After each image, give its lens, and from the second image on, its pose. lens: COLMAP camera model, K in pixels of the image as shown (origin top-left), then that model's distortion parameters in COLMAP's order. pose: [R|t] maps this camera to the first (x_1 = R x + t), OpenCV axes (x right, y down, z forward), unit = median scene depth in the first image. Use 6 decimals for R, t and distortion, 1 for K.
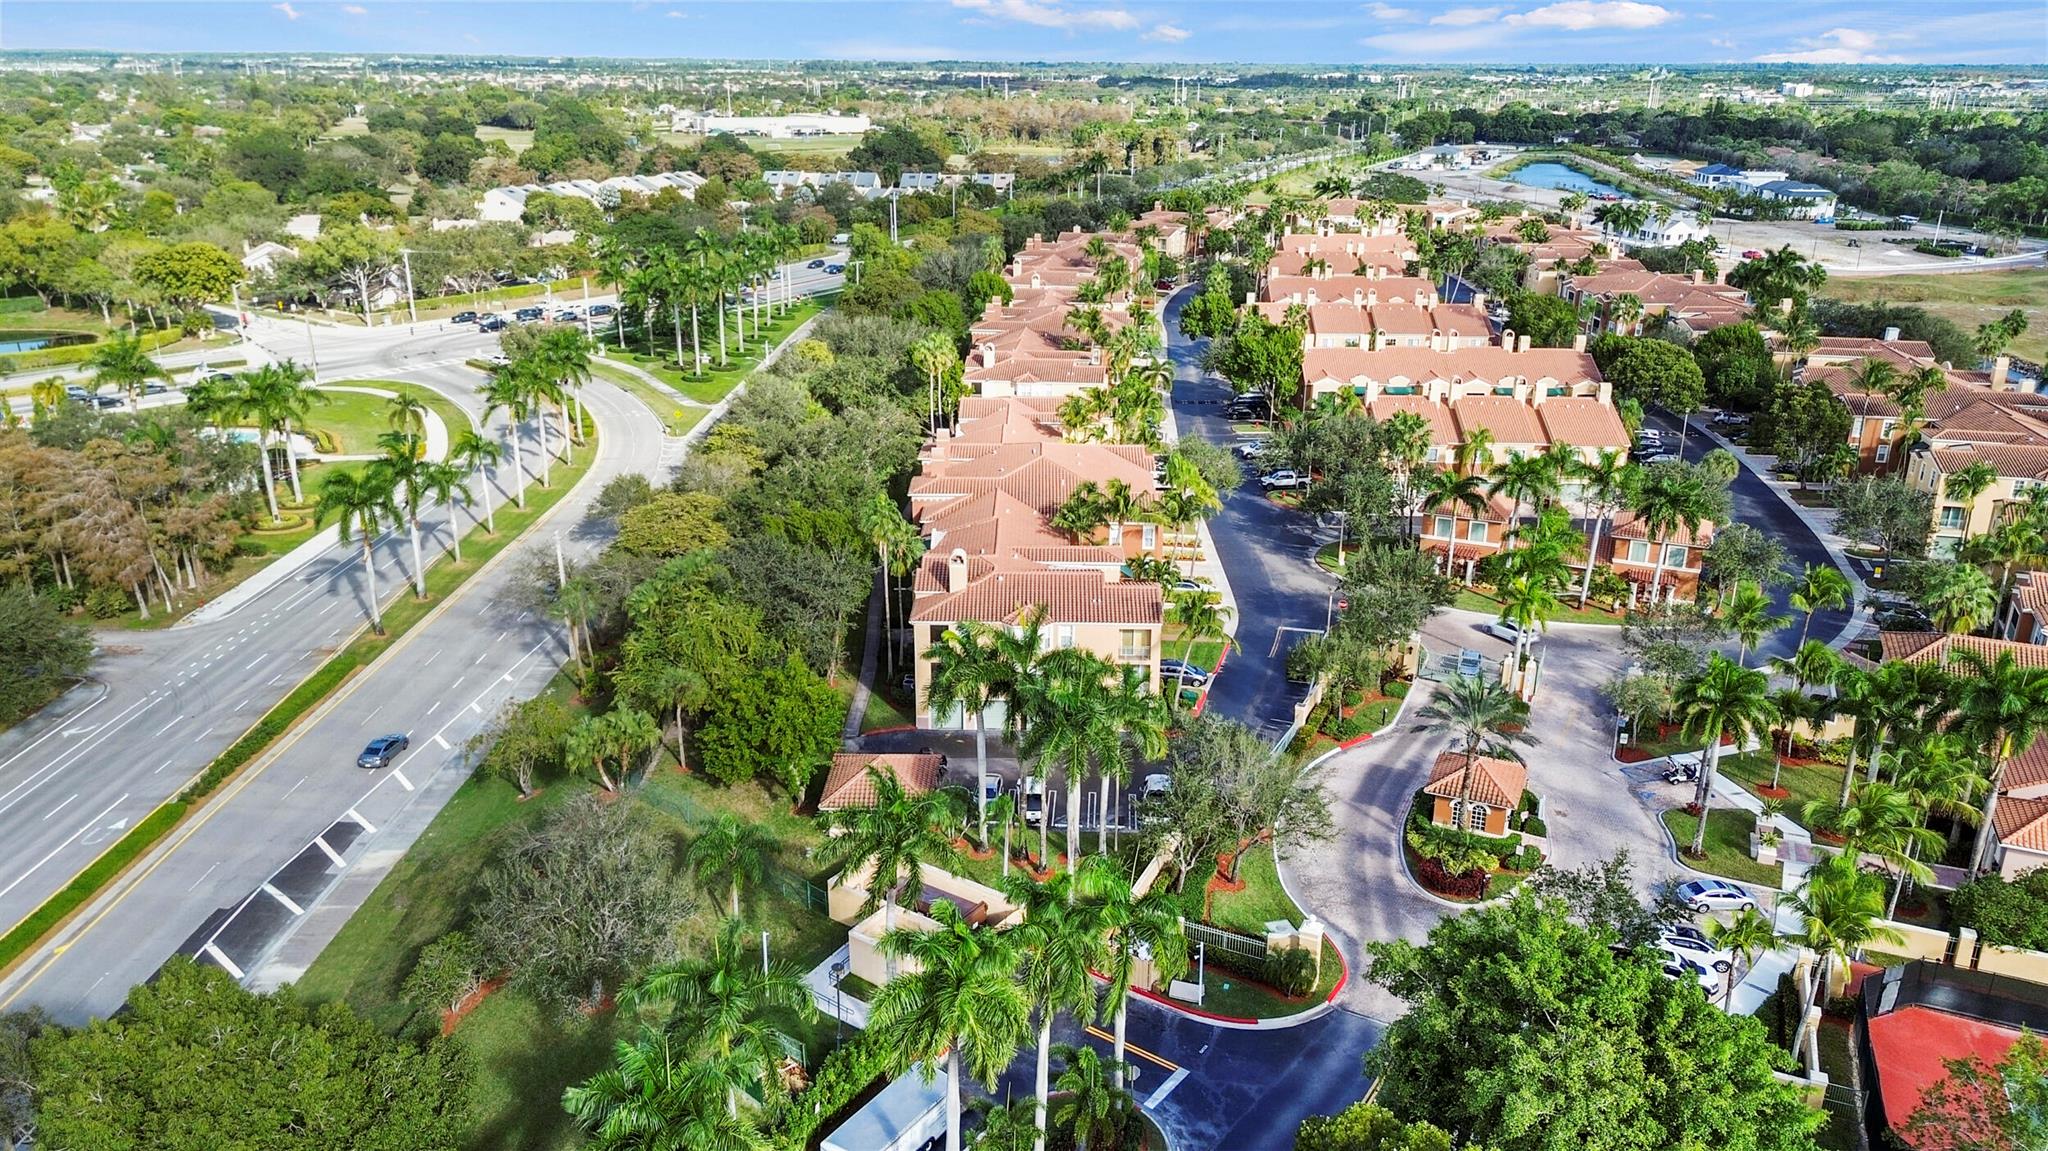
lens RADIAL K [[1469.4, 0, 1024.0], [0, 1469.4, 575.5], [0, 0, 1]] dist [0.120703, -0.124255]
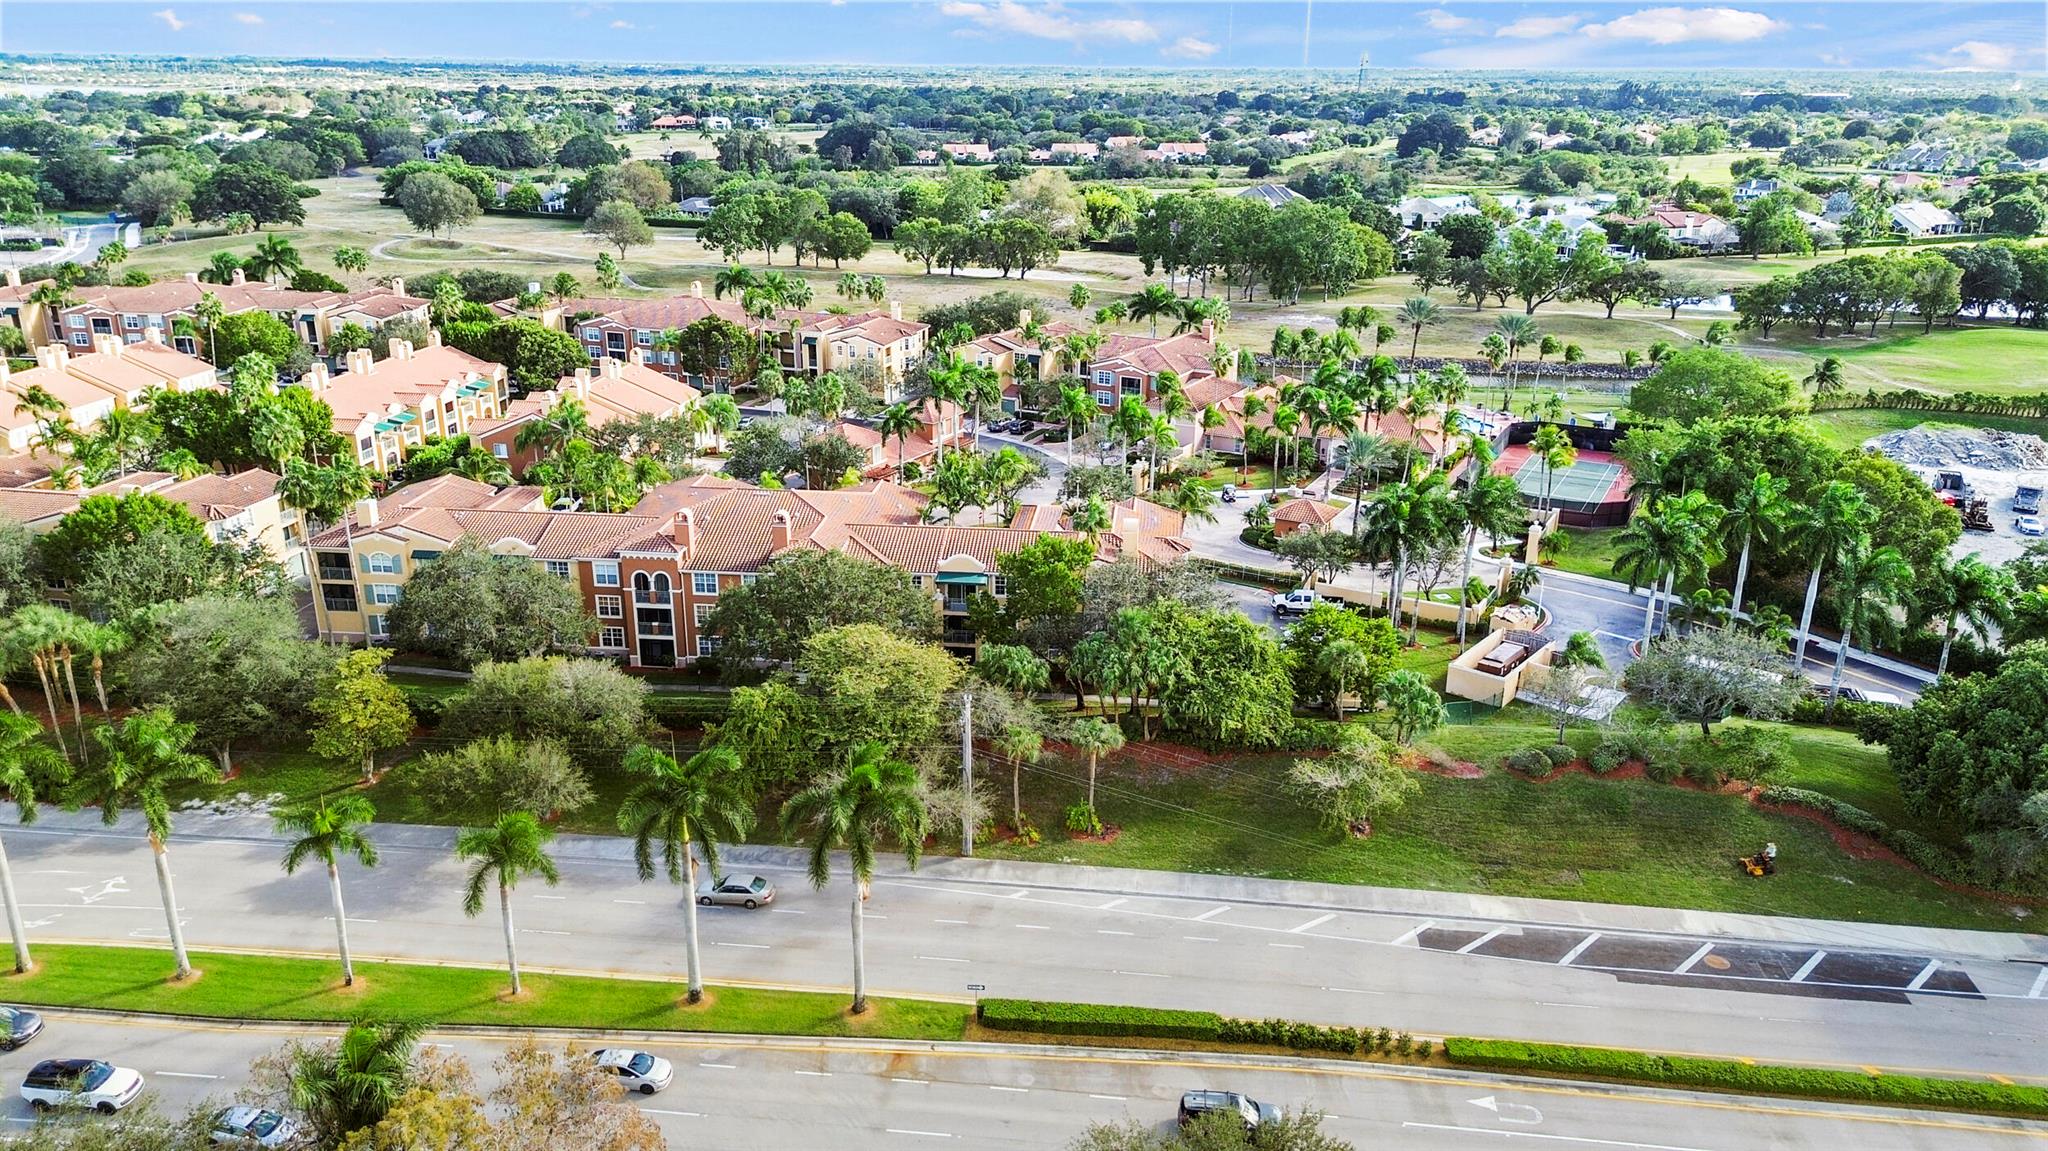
lens RADIAL K [[1469.4, 0, 1024.0], [0, 1469.4, 575.5], [0, 0, 1]] dist [0.120703, -0.124255]
pose [[0.070912, -0.339236, 0.938025, -0.298804], [0.323122, 0.897497, 0.300152, -0.091831], [-0.943697, 0.281812, 0.173258, 0.243715]]
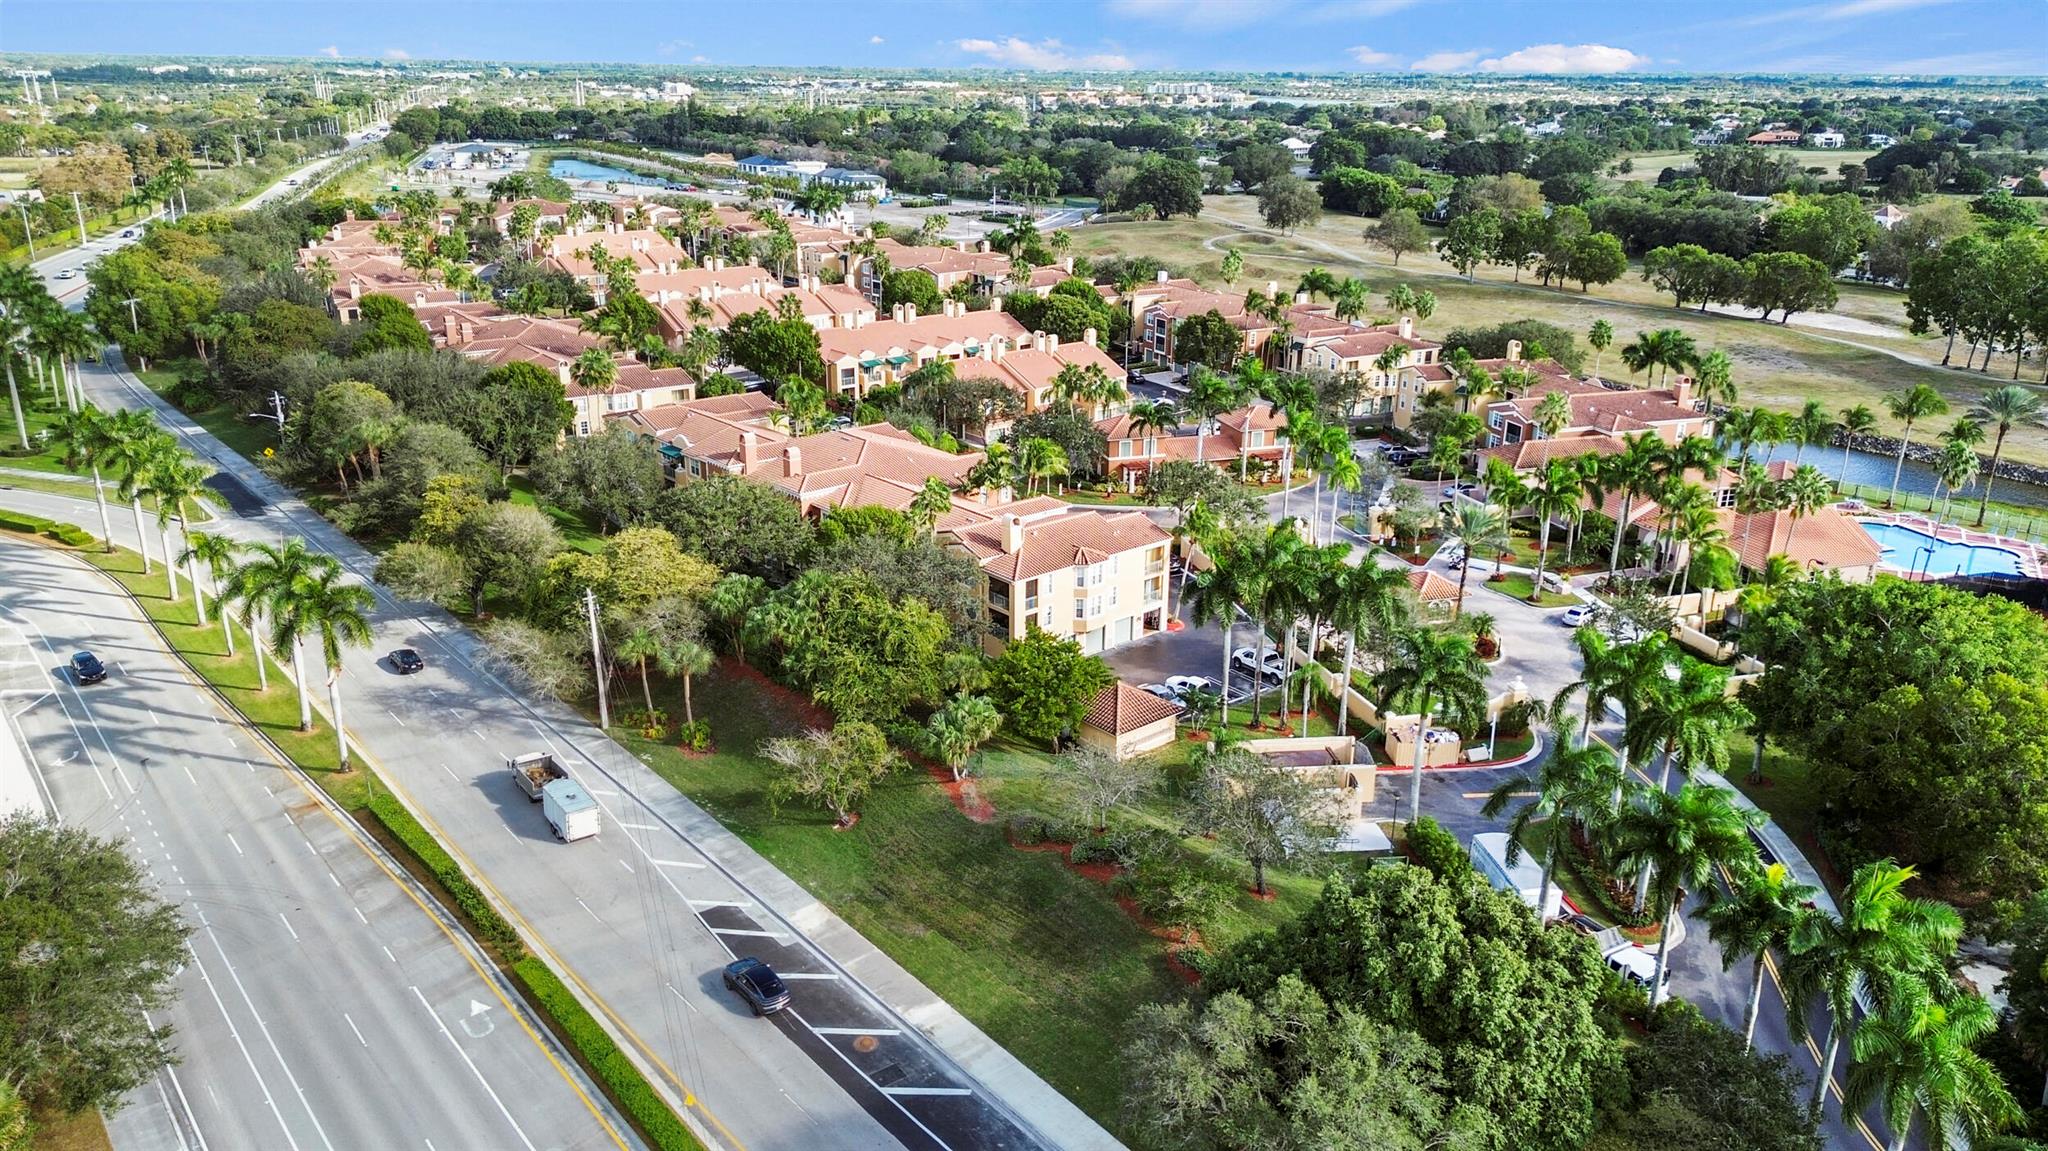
lens RADIAL K [[1469.4, 0, 1024.0], [0, 1469.4, 575.5], [0, 0, 1]] dist [0.120703, -0.124255]
pose [[0.750830, -0.220410, 0.622635, -0.201122], [0.218570, 0.972480, 0.080682, -0.016533], [-0.623283, 0.075511, 0.778342, 0.035633]]
